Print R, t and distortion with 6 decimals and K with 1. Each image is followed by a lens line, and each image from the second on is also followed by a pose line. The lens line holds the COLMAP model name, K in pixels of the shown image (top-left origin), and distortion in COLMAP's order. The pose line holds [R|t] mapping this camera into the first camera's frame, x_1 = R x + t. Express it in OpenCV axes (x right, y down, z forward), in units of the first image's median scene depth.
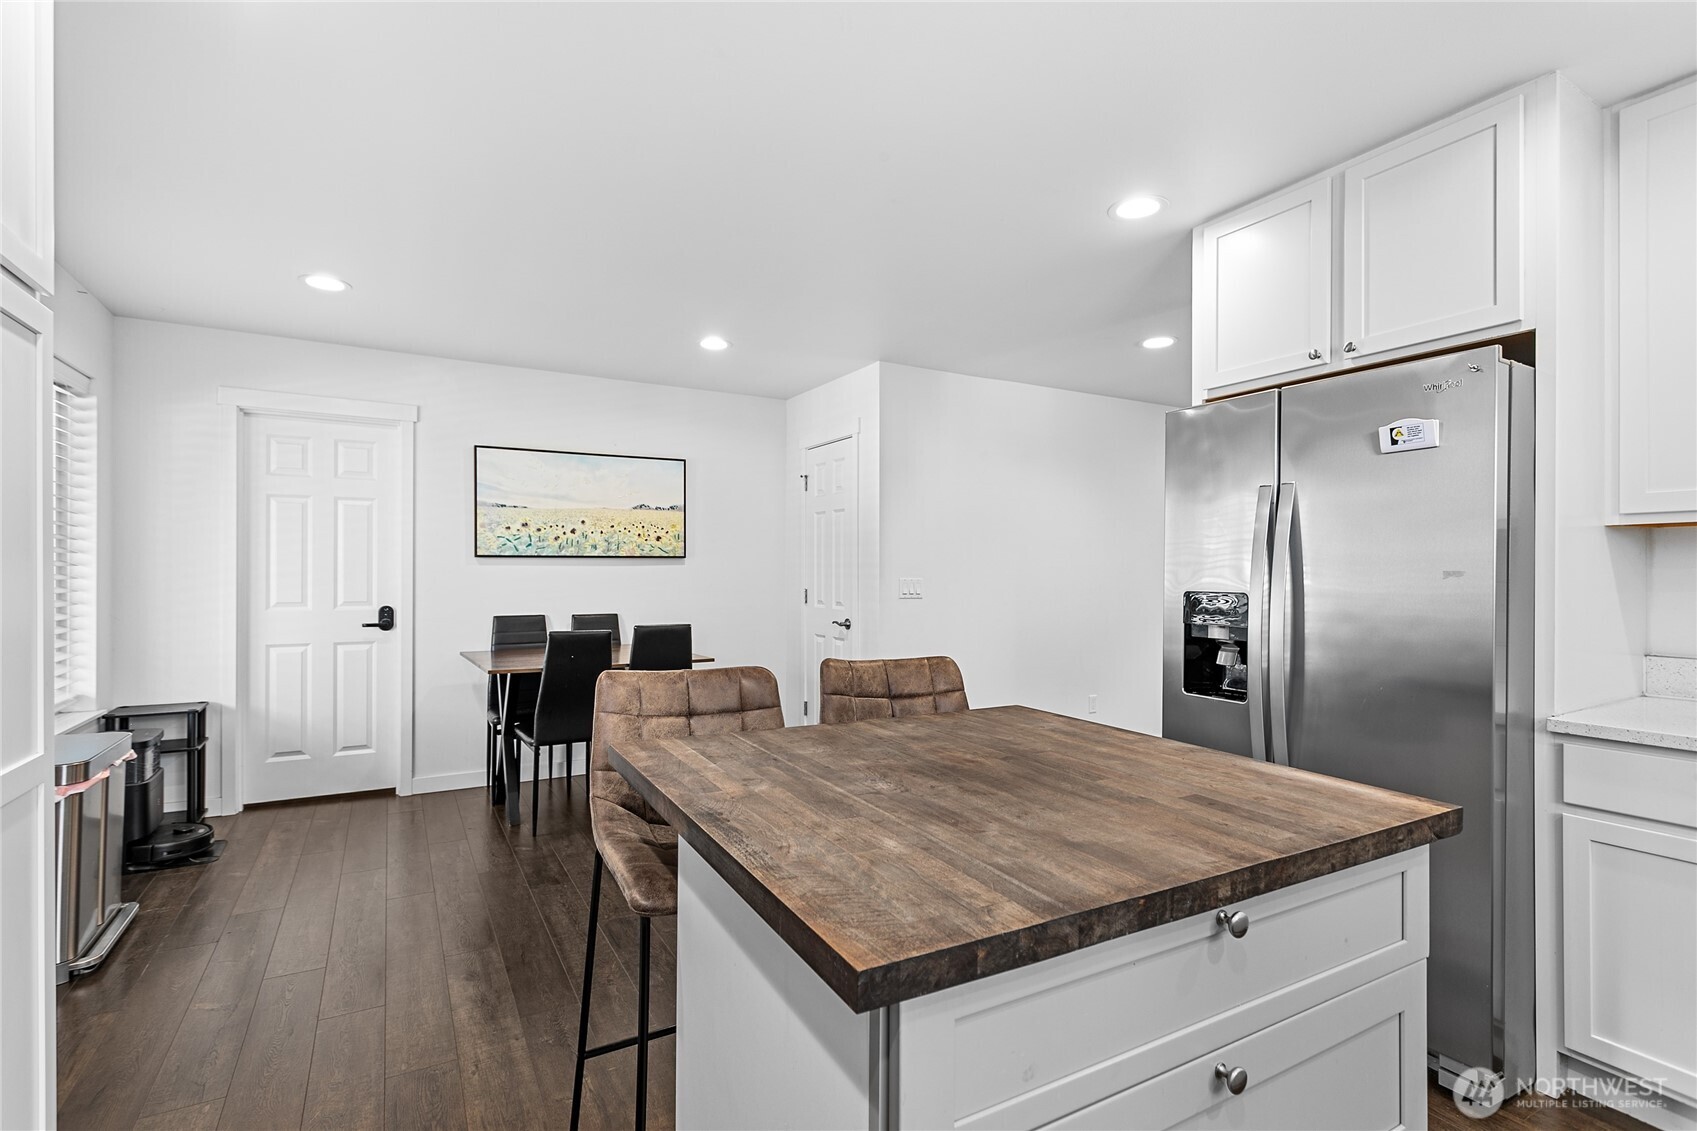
lens RADIAL K [[798.7, 0, 845.4], [0, 798.7, 570.1], [0, 0, 1]] dist [0.000289, 0.000376]
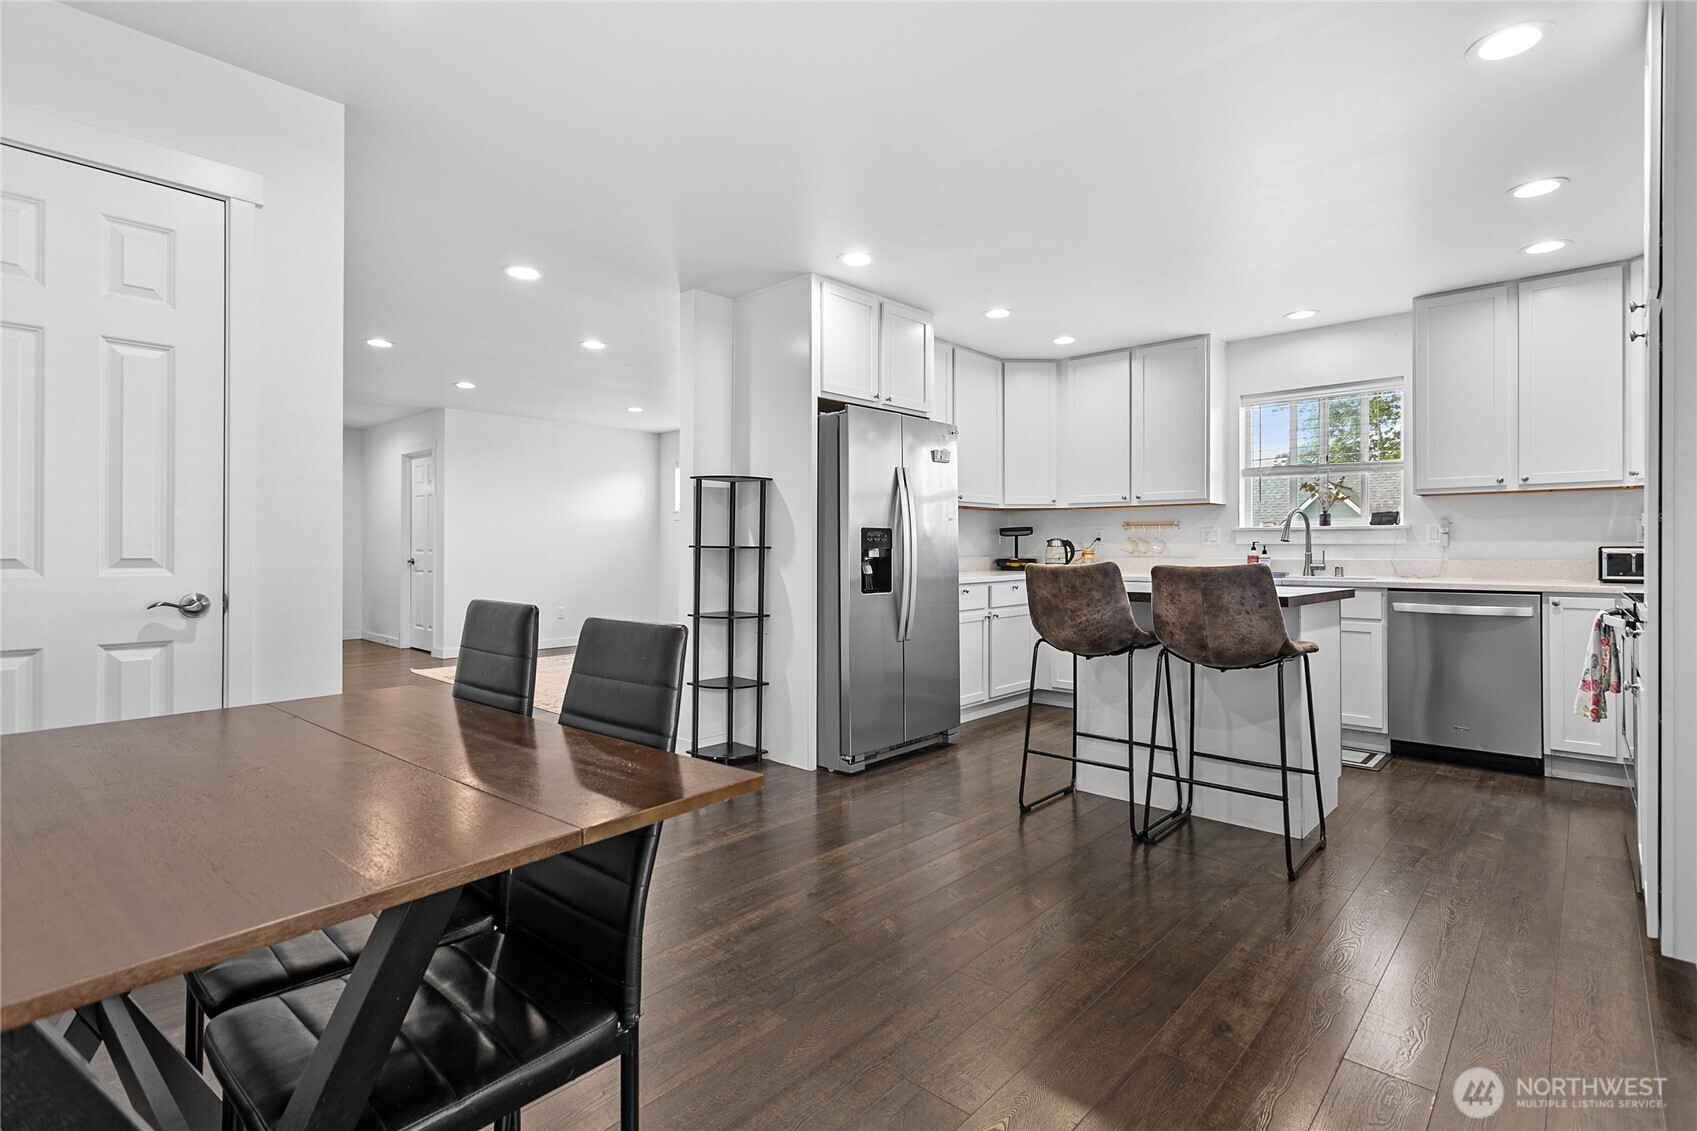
lens RADIAL K [[822.4, 0, 852.5], [0, 822.4, 541.9], [0, 0, 1]] dist [-0.001534, -0.000249]
pose [[-0.306664, 0.004742, 0.951806, -0.571939], [-0.003826, 0.999973, -0.006215, 0.034826], [-0.951810, -0.005548, -0.306638, 0.818254]]
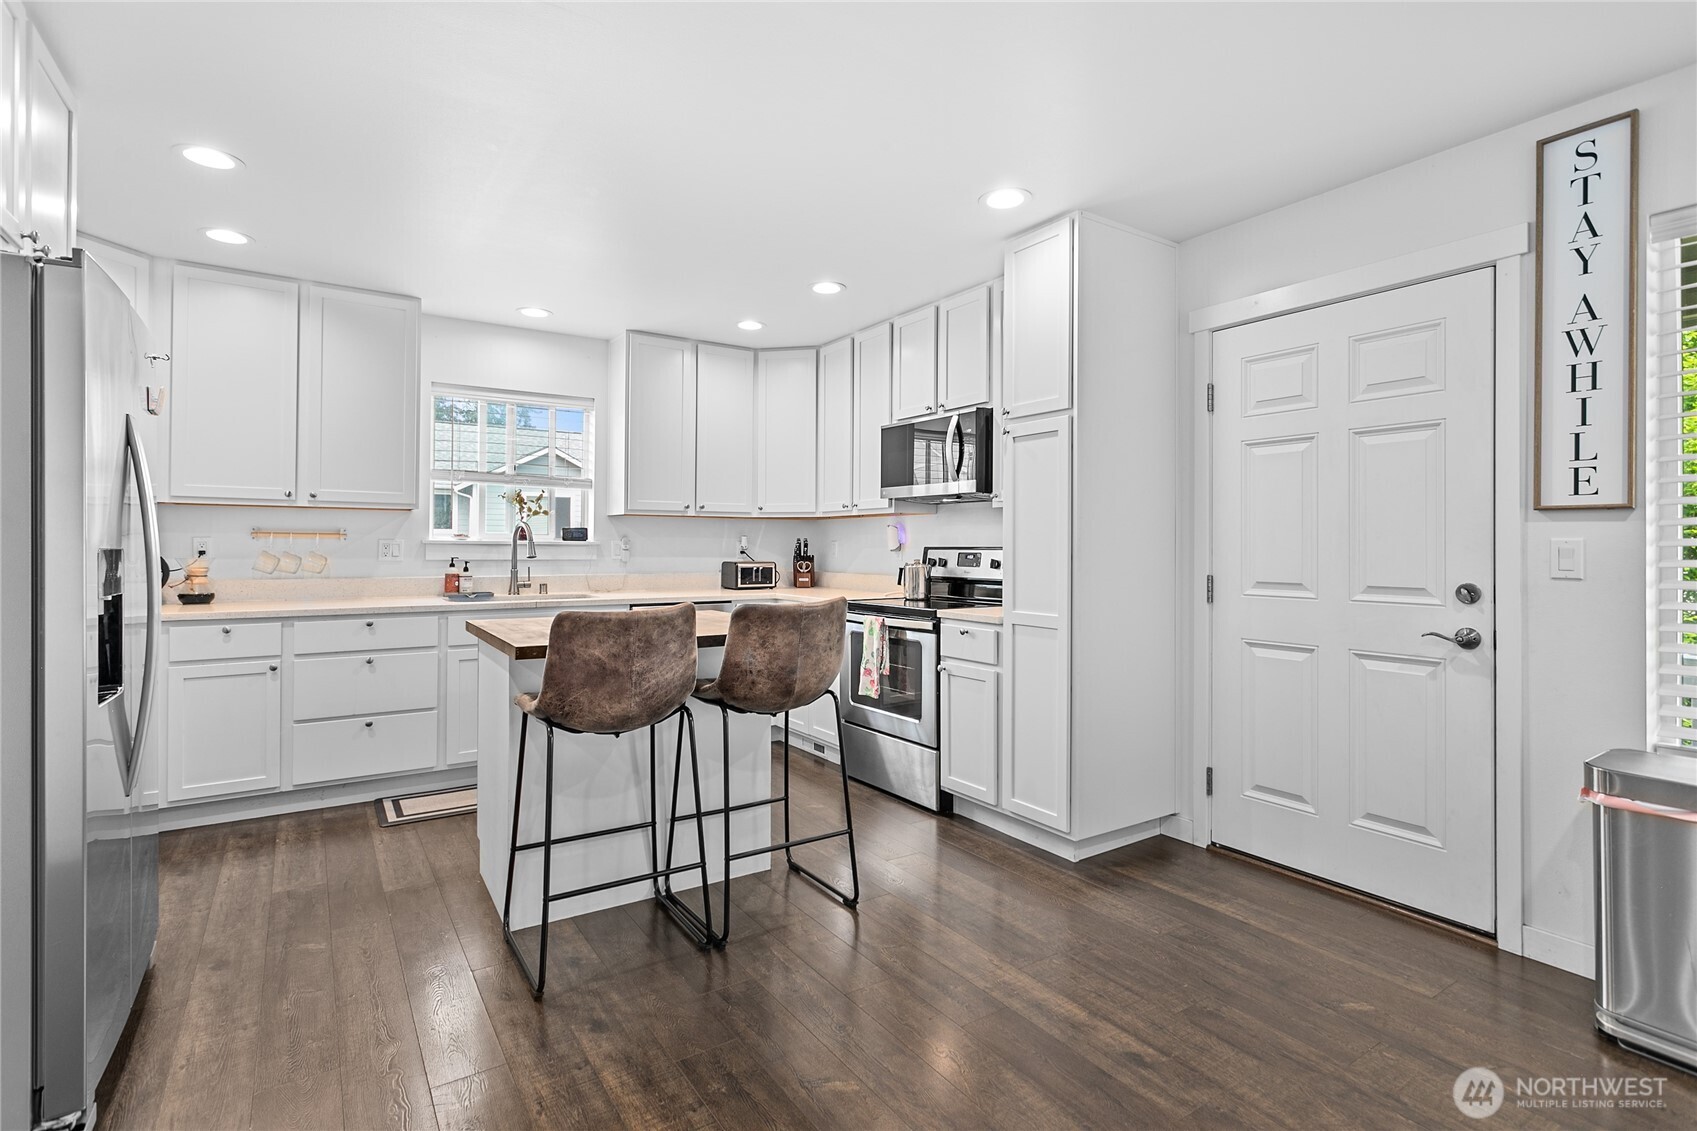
lens RADIAL K [[812.3, 0, 844.1], [0, 812.3, 543.7], [0, 0, 1]] dist [-0.001025, 0.000090]
pose [[-0.997779, -0.008298, -0.066098, -0.070730], [-0.007874, 0.999947, -0.006673, 0.012549], [0.066150, -0.006138, -0.997791, 0.922781]]
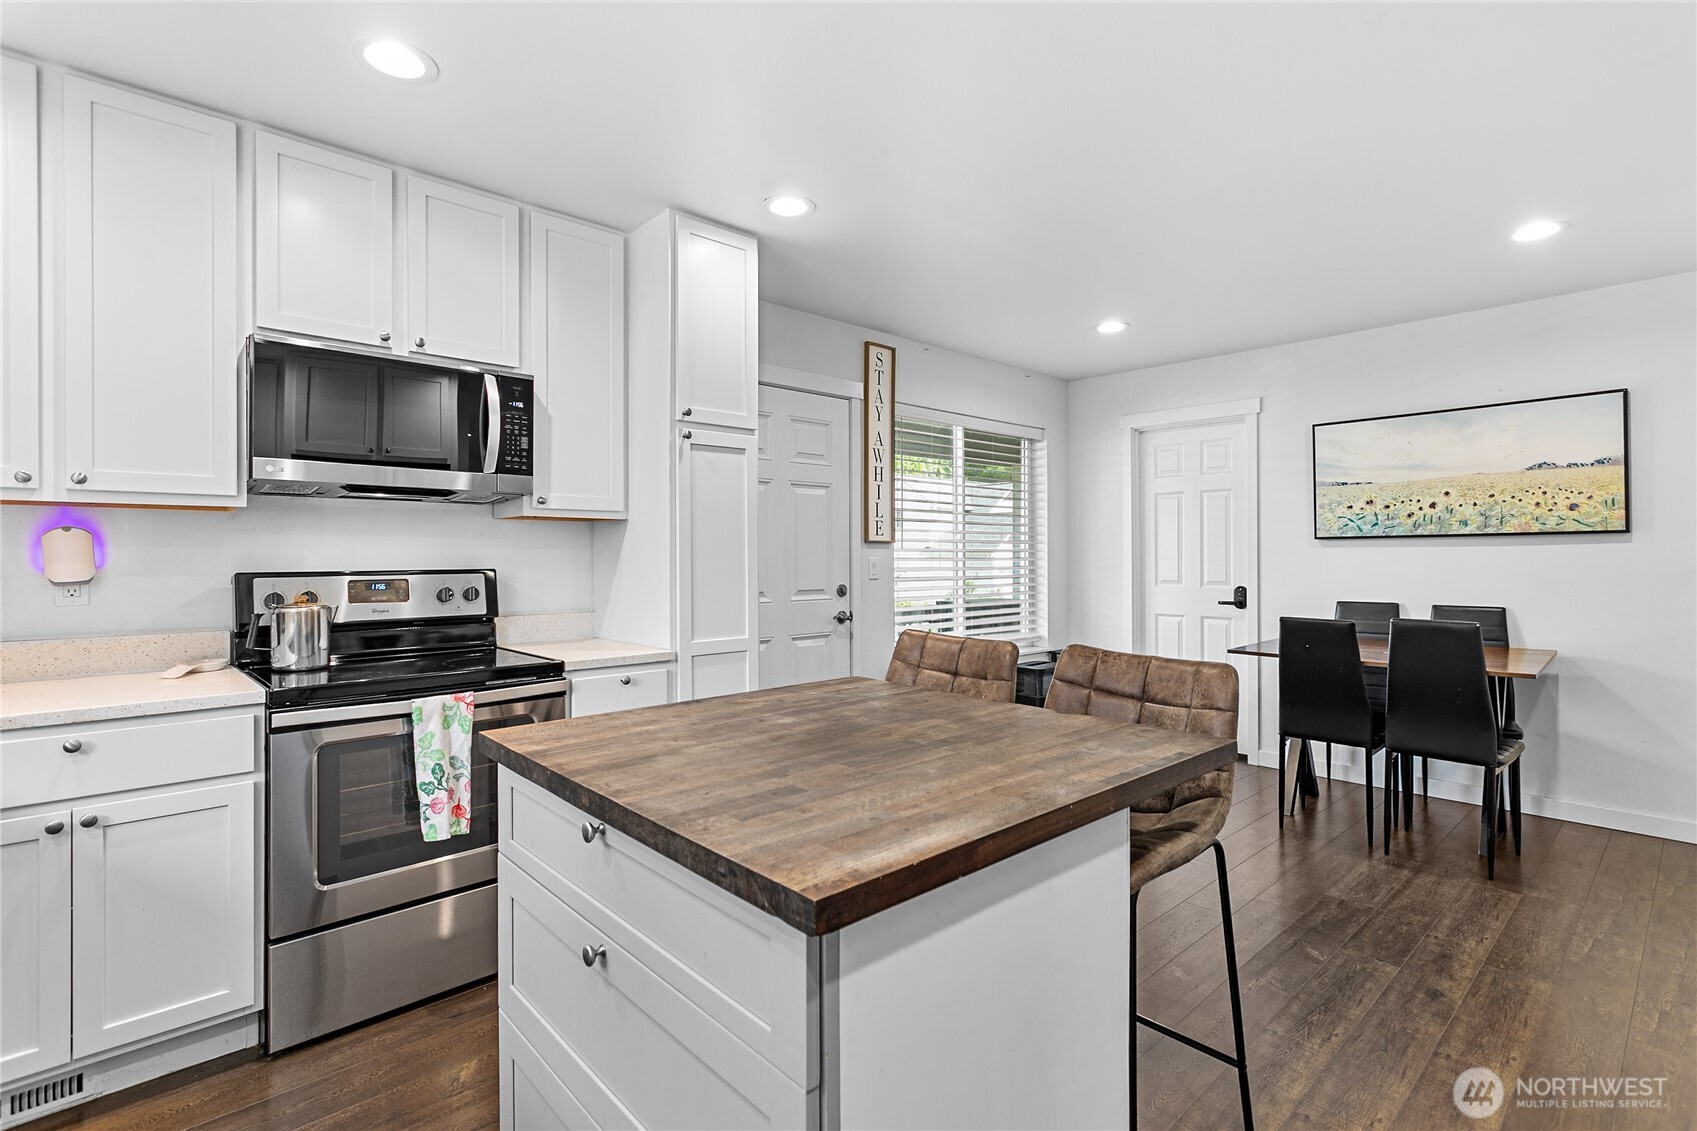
lens RADIAL K [[801.8, 0, 845.2], [0, 801.8, 562.6], [0, 0, 1]] dist [0.003555, 0.000903]
pose [[0.228730, 0.004830, -0.973478, 0.351889], [0.006607, 0.999957, 0.006514, 0.001795], [0.973467, -0.007922, 0.228688, 0.213790]]
